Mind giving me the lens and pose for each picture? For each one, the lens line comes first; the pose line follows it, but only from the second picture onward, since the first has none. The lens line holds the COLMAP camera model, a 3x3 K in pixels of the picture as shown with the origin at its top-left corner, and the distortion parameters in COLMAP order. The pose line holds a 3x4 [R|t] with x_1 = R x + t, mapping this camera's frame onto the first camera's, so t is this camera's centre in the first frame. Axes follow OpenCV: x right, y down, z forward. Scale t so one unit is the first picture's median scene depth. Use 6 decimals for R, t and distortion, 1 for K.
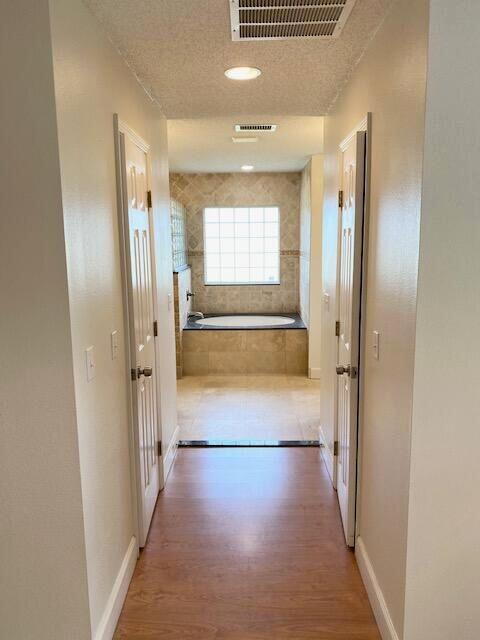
lens RADIAL K [[488.2, 0, 244.2], [0, 488.2, 326.7], [0, 0, 1]] dist [0.007644, -0.002644]
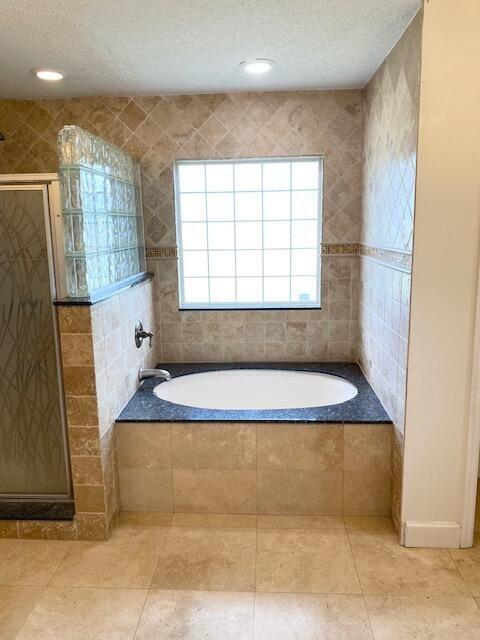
lens RADIAL K [[488.2, 0, 233.1], [0, 488.2, 313.5], [0, 0, 1]] dist [0.007644, -0.002644]
pose [[0.998487, 0.000141, -0.054997, 0.007618], [-0.000387, 0.999990, -0.004464, -0.081967], [0.054996, 0.004479, 0.998477, 0.486351]]
